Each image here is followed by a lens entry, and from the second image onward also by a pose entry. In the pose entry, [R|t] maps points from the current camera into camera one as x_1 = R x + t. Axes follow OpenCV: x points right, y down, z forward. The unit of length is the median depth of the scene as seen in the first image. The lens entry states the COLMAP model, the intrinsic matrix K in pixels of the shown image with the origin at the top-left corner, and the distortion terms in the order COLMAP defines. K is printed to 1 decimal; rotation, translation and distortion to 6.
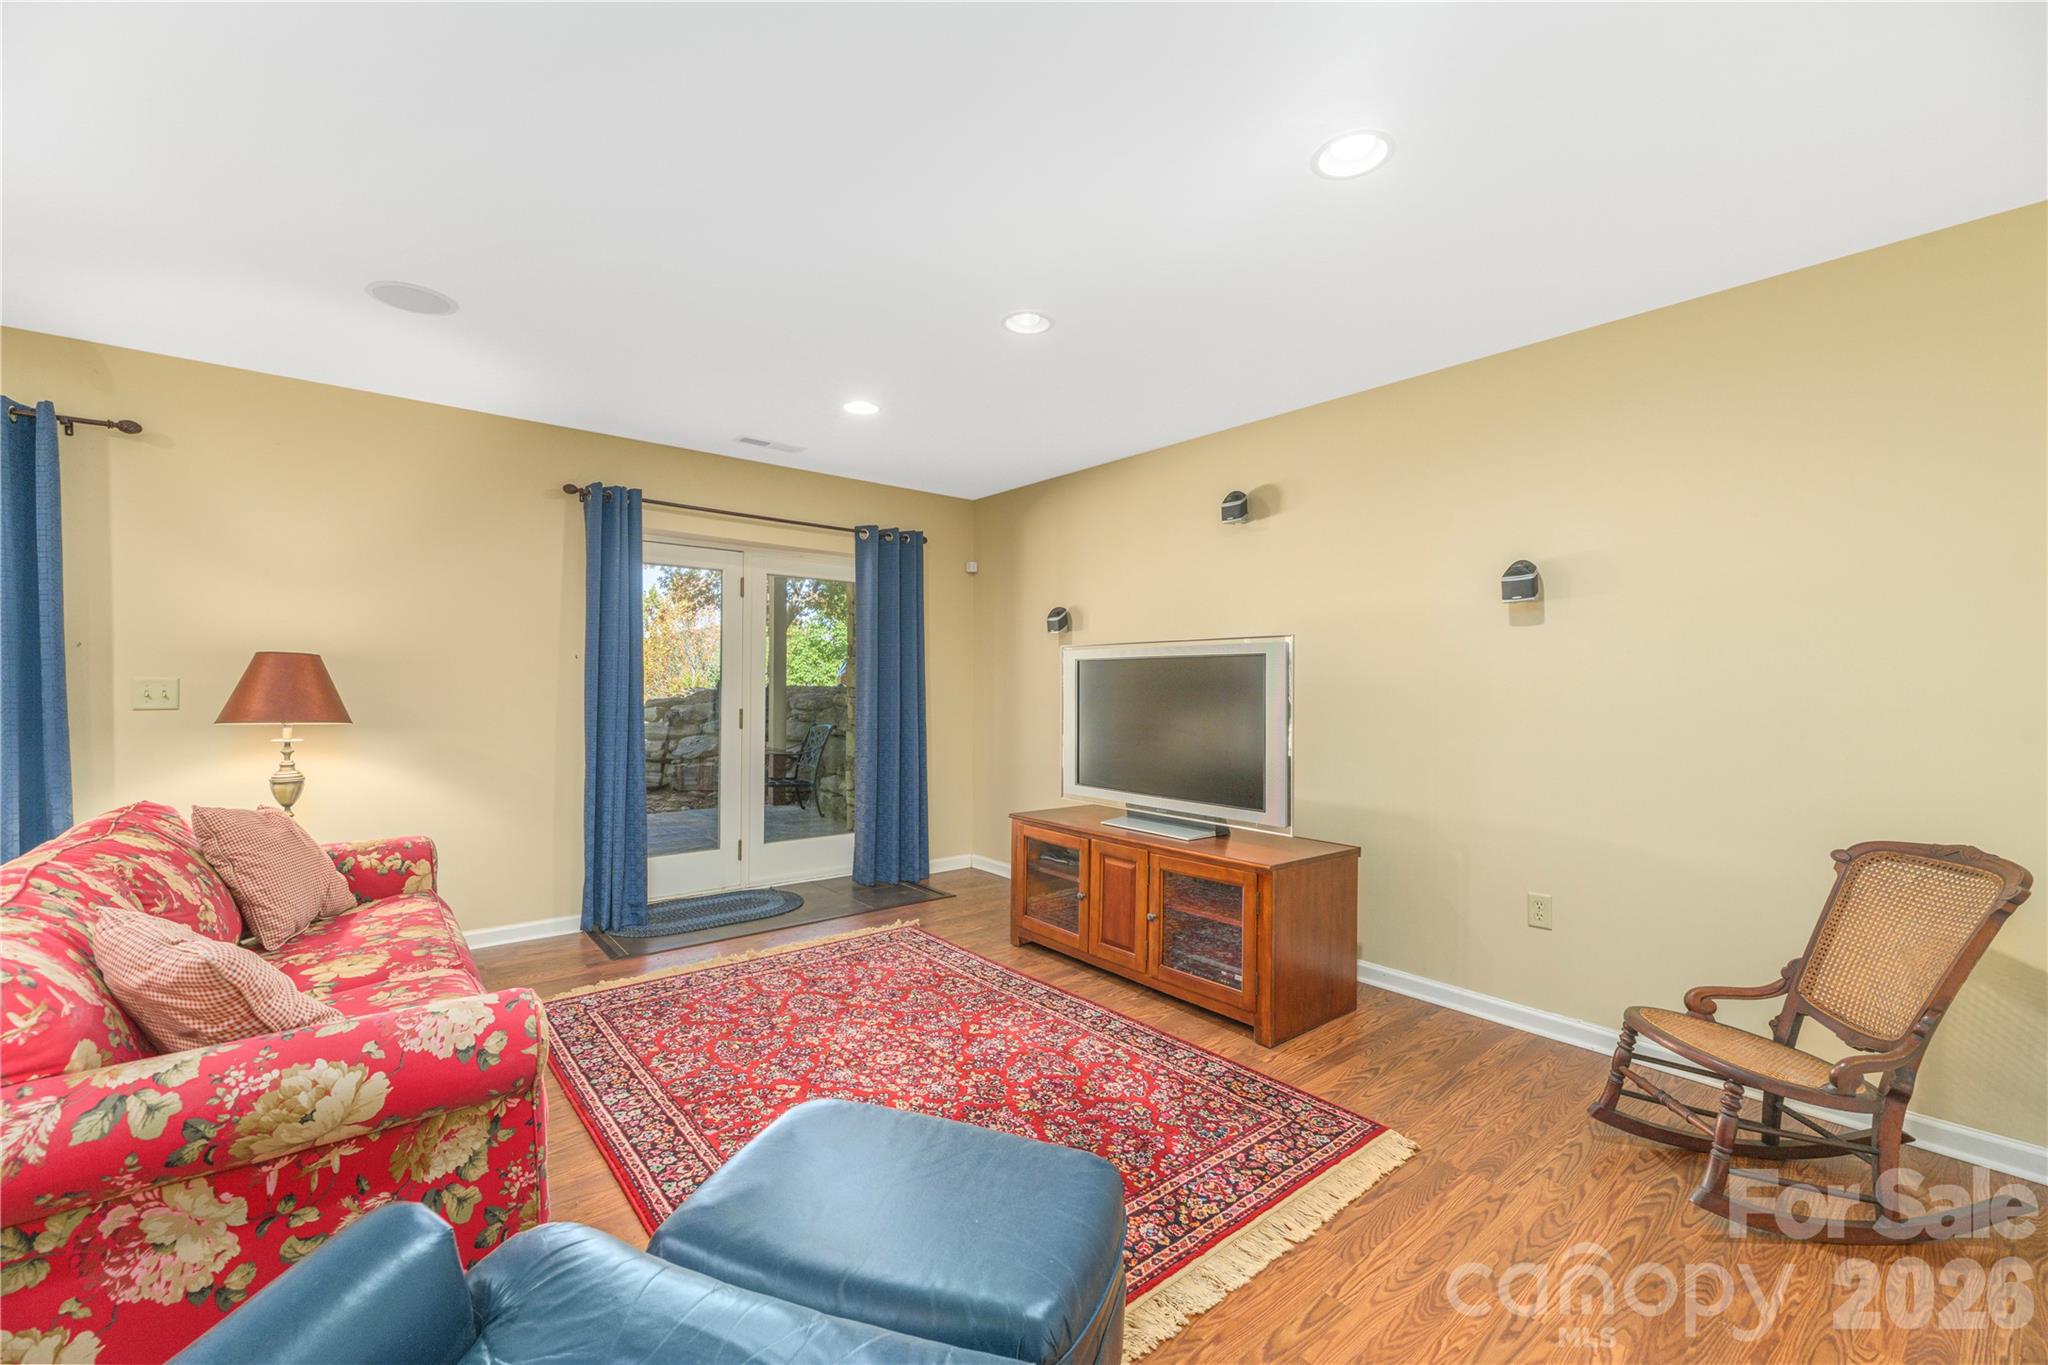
lens RADIAL K [[832.2, 0, 1005.7], [0, 832.2, 687.2], [0, 0, 1]] dist [-0.000777, -0.000211]
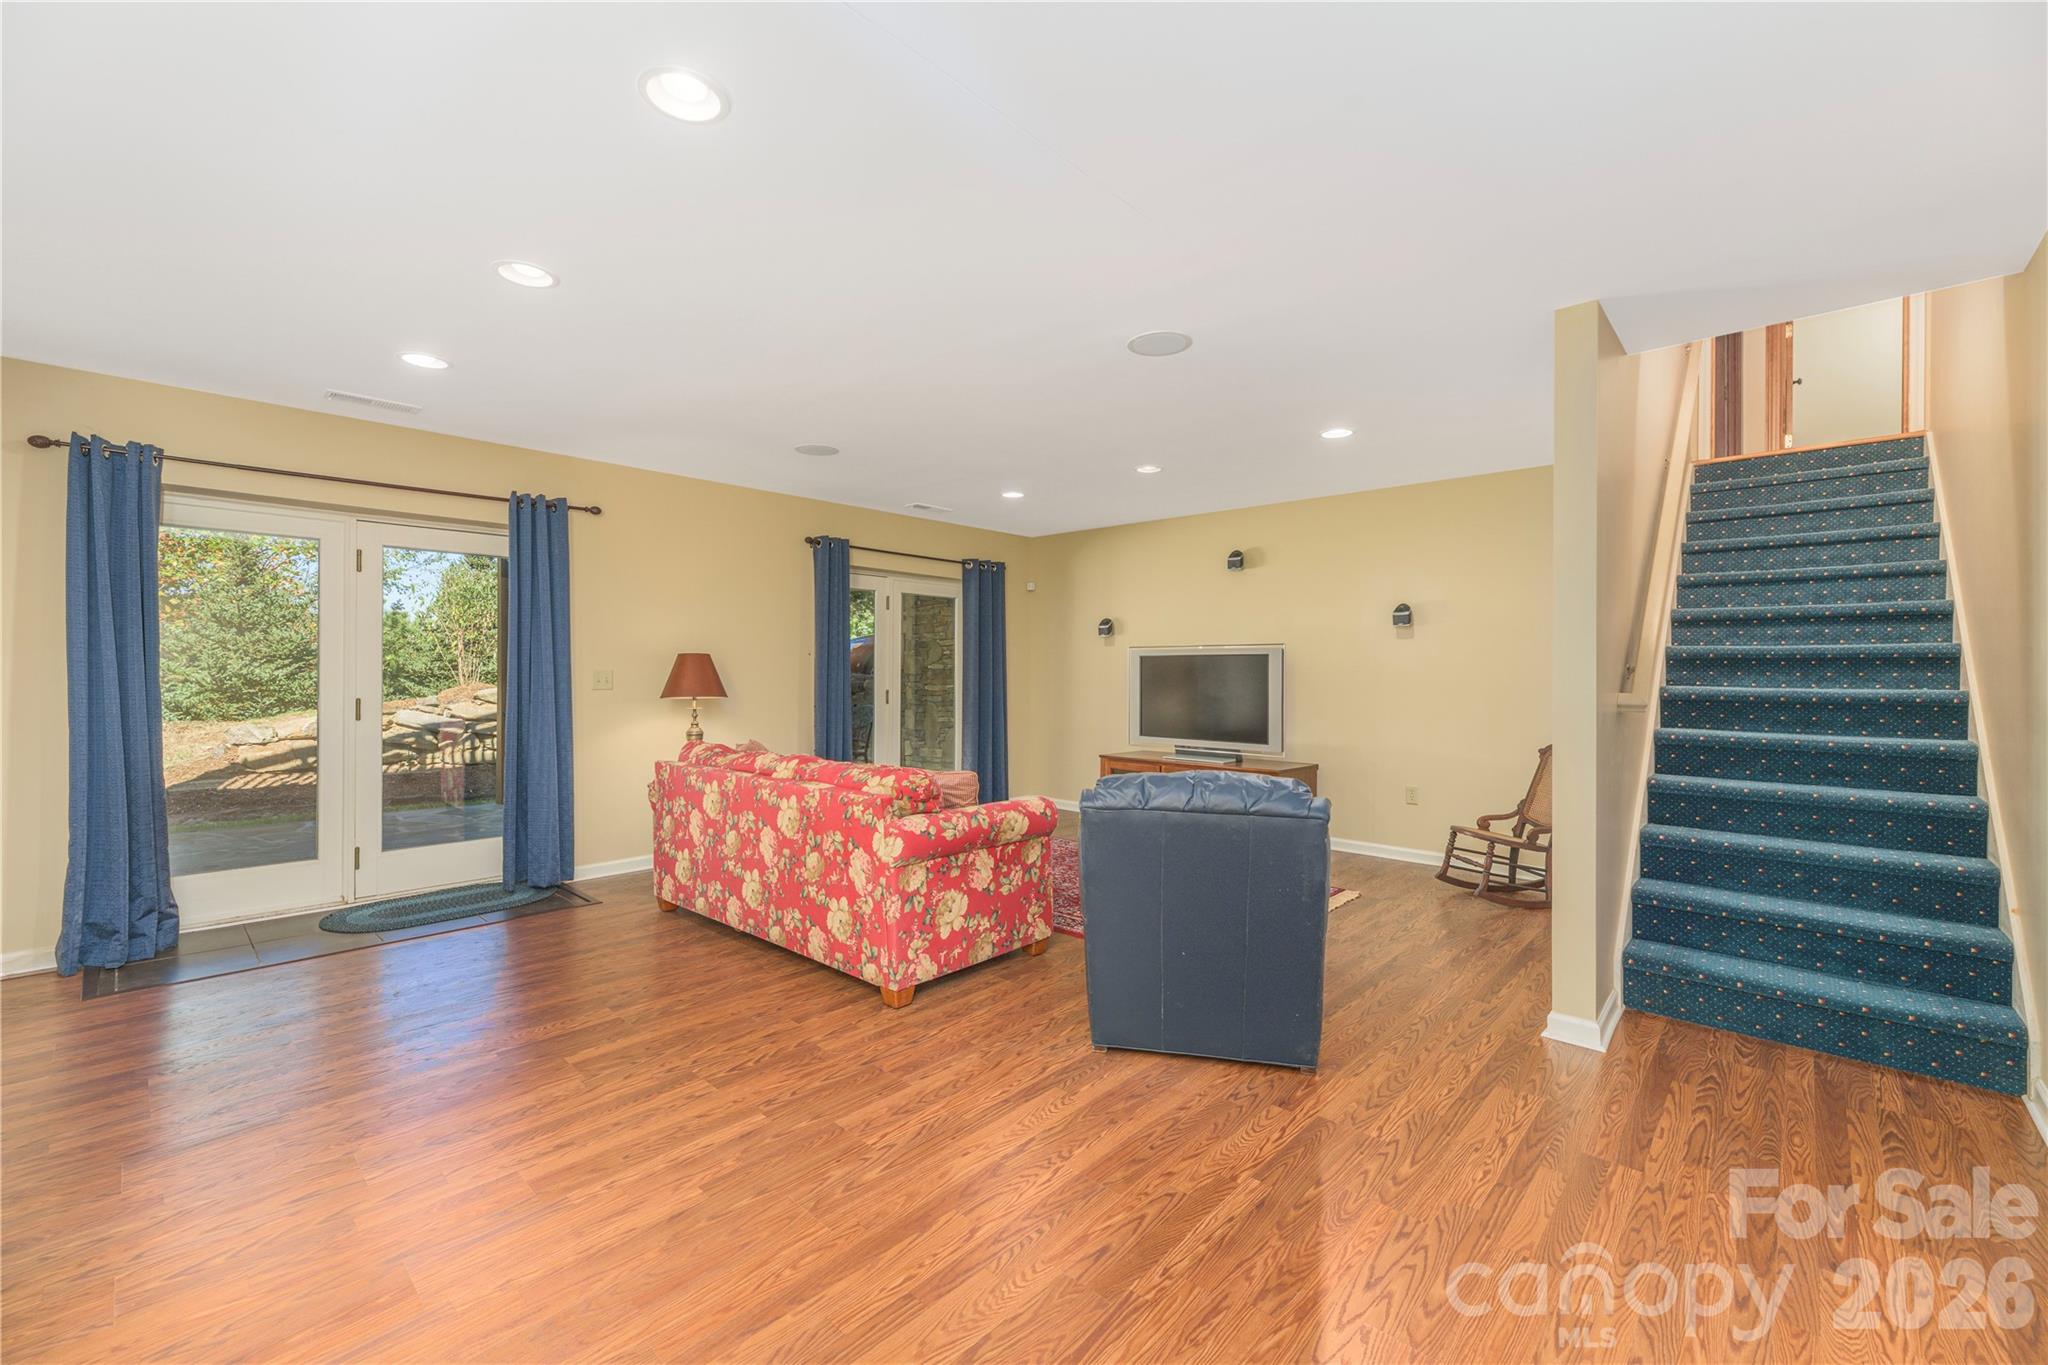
lens RADIAL K [[832.2, 0, 1040.2], [0, 832.2, 678.0], [0, 0, 1]] dist [-0.000777, -0.000211]
pose [[0.986818, -0.003729, 0.161791, -0.458658], [0.002772, 0.999977, 0.006140, -0.001889], [-0.161810, -0.005611, 0.986806, -0.671307]]
